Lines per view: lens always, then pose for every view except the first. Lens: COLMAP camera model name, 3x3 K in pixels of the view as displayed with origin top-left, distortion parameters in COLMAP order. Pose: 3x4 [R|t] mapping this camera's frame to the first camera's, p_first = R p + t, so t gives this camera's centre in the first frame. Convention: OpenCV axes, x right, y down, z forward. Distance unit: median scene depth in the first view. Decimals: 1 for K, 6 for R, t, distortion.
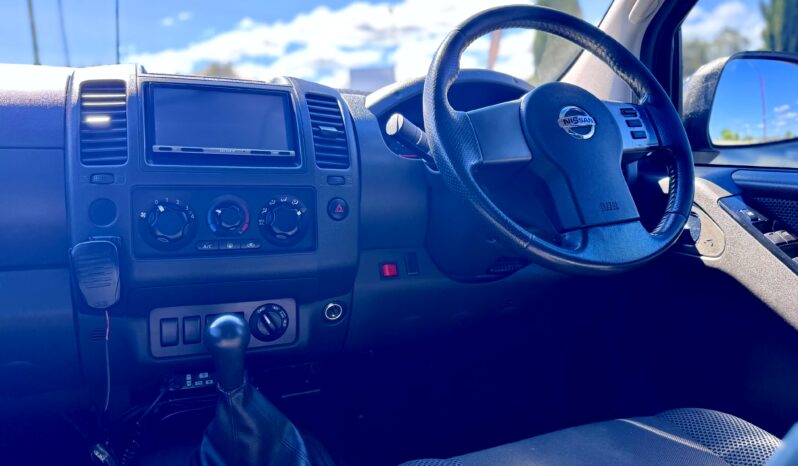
lens RADIAL K [[614.5, 0, 399.0], [0, 614.5, 233.0], [0, 0, 1]] dist [0.013001, -0.003363]
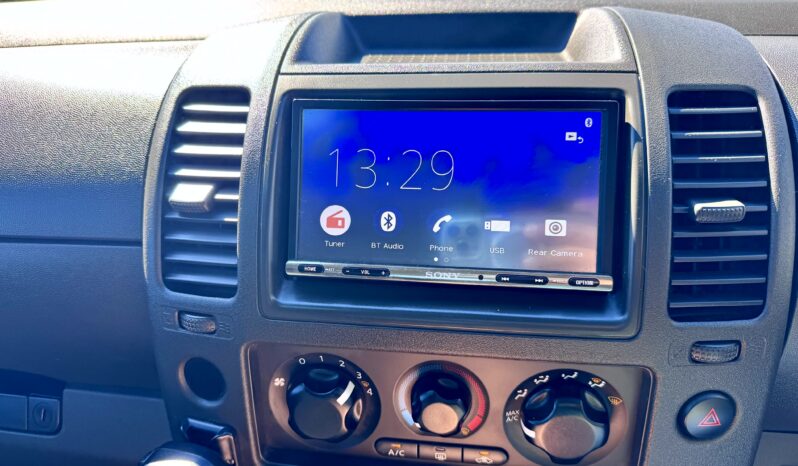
lens RADIAL K [[531.3, 0, 413.9], [0, 531.3, 232.8], [0, 0, 1]] dist [0.043541, 0.000012]
pose [[0.868675, 0.182842, -0.460405, -0.129214], [-0.021226, 0.942277, 0.334161, -0.272944], [0.494927, -0.280504, 0.822414, 0.673696]]
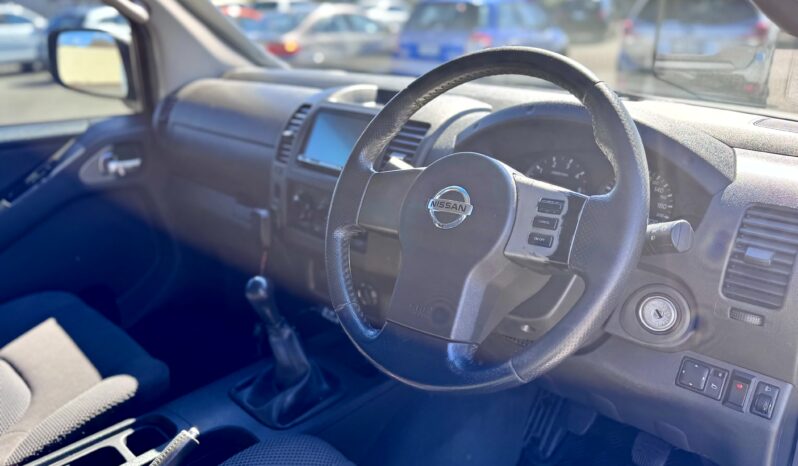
lens RADIAL K [[614.5, 0, 399.0], [0, 614.5, 233.0], [0, 0, 1]] dist [0.013001, -0.003363]
pose [[0.414814, 0.275183, -0.867297, 0.959338], [-0.136084, 0.961214, 0.239895, -0.322268], [0.899672, 0.018513, 0.436173, 0.526007]]
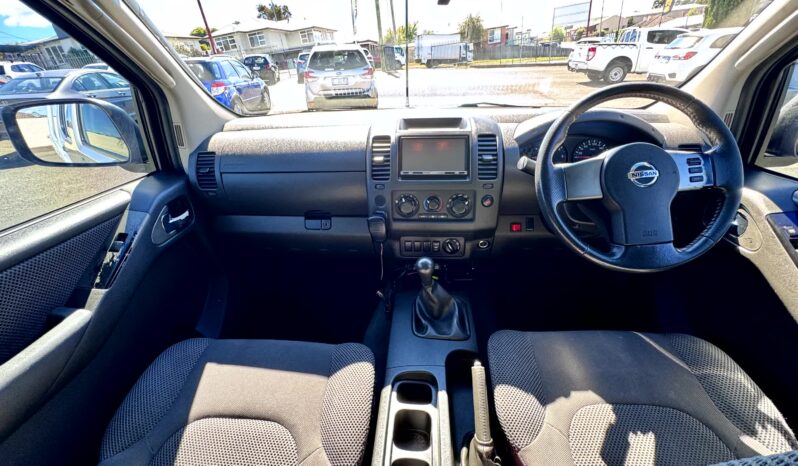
lens RADIAL K [[315.3, 0, 399.0], [0, 315.3, 233.0], [0, 0, 1]] dist [0.000242, 0.000473]
pose [[0.889300, 0.158858, -0.428847, 0.099201], [-0.007174, 0.942461, 0.334238, -0.285653], [0.457268, -0.294161, 0.839270, -0.000245]]
